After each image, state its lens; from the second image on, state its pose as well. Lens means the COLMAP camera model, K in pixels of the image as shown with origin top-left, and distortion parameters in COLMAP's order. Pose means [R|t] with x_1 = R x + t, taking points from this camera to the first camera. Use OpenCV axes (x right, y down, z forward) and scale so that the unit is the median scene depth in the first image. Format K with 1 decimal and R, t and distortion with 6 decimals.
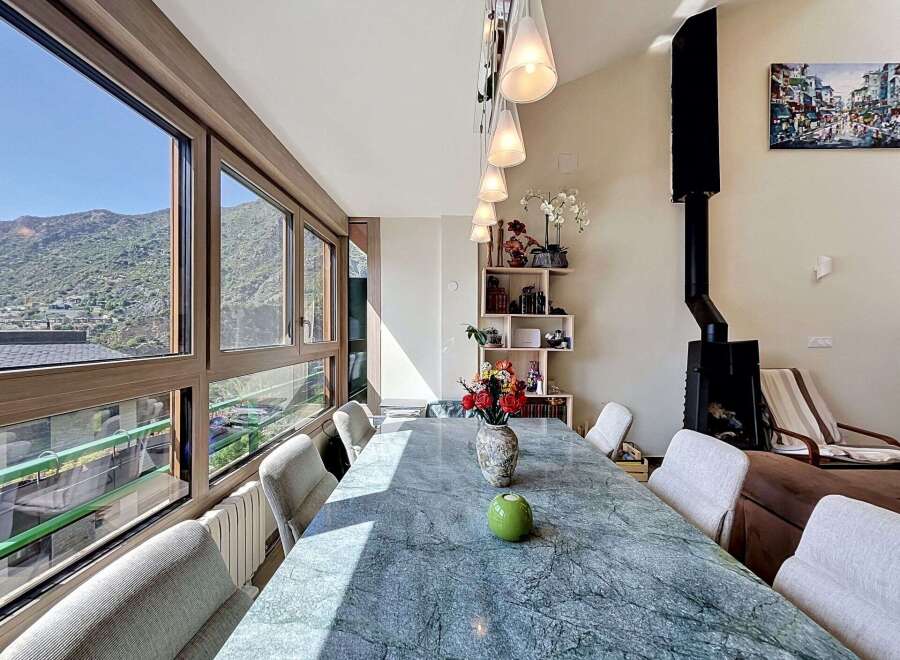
lens RADIAL K [[407.1, 0, 445.3], [0, 407.1, 330.4], [0, 0, 1]] dist [-0.003612, 0.000799]
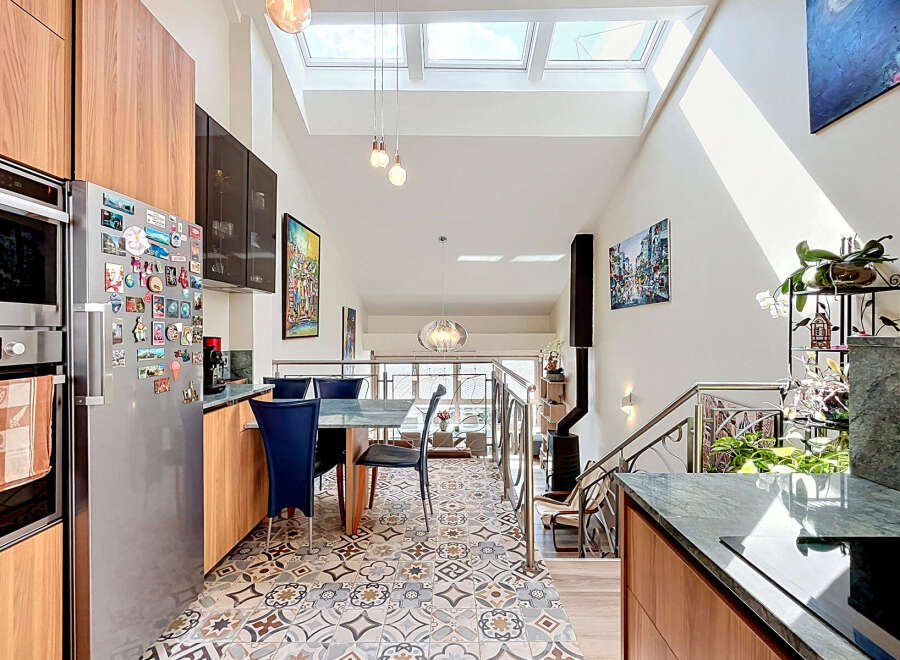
lens RADIAL K [[407.1, 0, 449.4], [0, 407.1, 330.5], [0, 0, 1]] dist [-0.003612, 0.000799]
pose [[0.020903, -0.009537, -0.999736, 2.173985], [0.001932, 0.999953, -0.009499, -0.366952], [0.999780, -0.001733, 0.020920, 0.428377]]
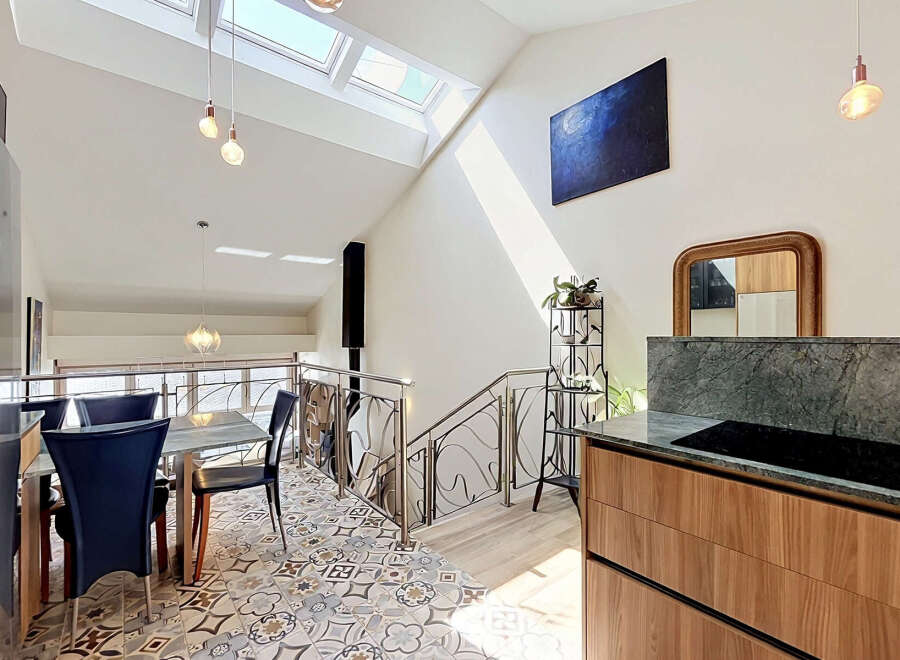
lens RADIAL K [[407.1, 0, 446.2], [0, 407.1, 330.3], [0, 0, 1]] dist [-0.003612, 0.000799]
pose [[0.644331, -0.012763, -0.764641, 2.137535], [0.005067, 0.999910, -0.012420, -0.367175], [0.764730, 0.004128, 0.644337, 0.188899]]
